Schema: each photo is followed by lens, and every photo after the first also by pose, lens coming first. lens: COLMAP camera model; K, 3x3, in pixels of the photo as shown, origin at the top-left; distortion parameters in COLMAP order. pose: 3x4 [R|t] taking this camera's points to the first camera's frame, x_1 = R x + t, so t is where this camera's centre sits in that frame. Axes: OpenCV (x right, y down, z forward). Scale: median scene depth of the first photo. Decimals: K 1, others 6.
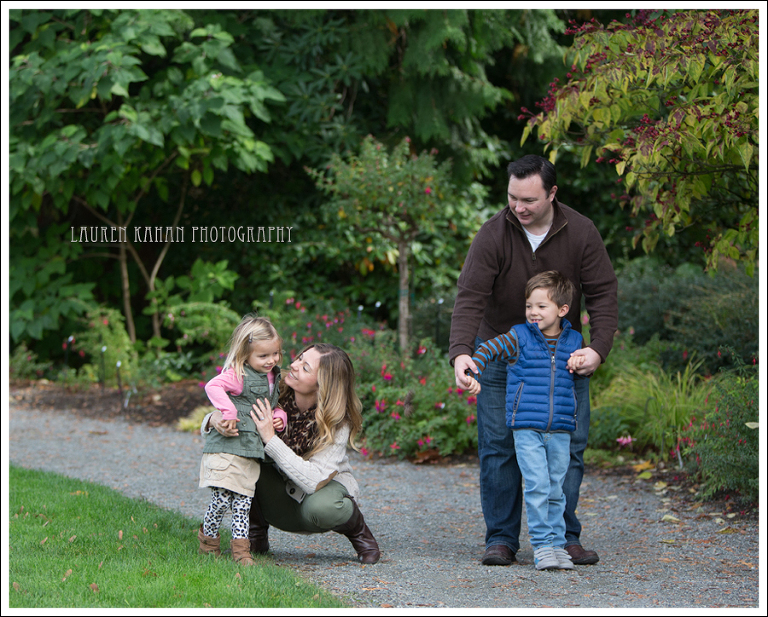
lens RADIAL K [[2870.9, 0, 384.0], [0, 2870.9, 308.5], [0, 0, 1]] dist [-0.130726, -0.584594]
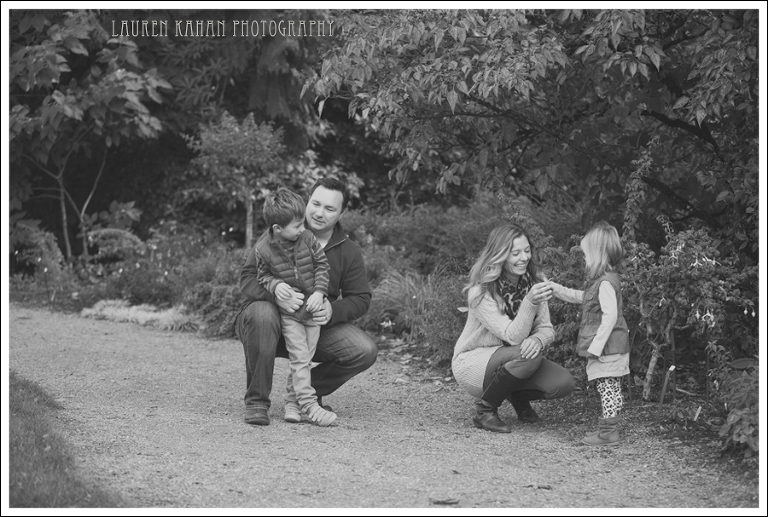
lens RADIAL K [[1702.9, 0, 384.0], [0, 1702.9, 258.5], [0, 0, 1]] dist [-0.184783, 0.105917]
pose [[0.999364, 0.005676, 0.035212, 0.041343], [-0.005728, 0.999983, 0.001384, 0.010511], [-0.035204, -0.001585, 0.999379, 0.144130]]
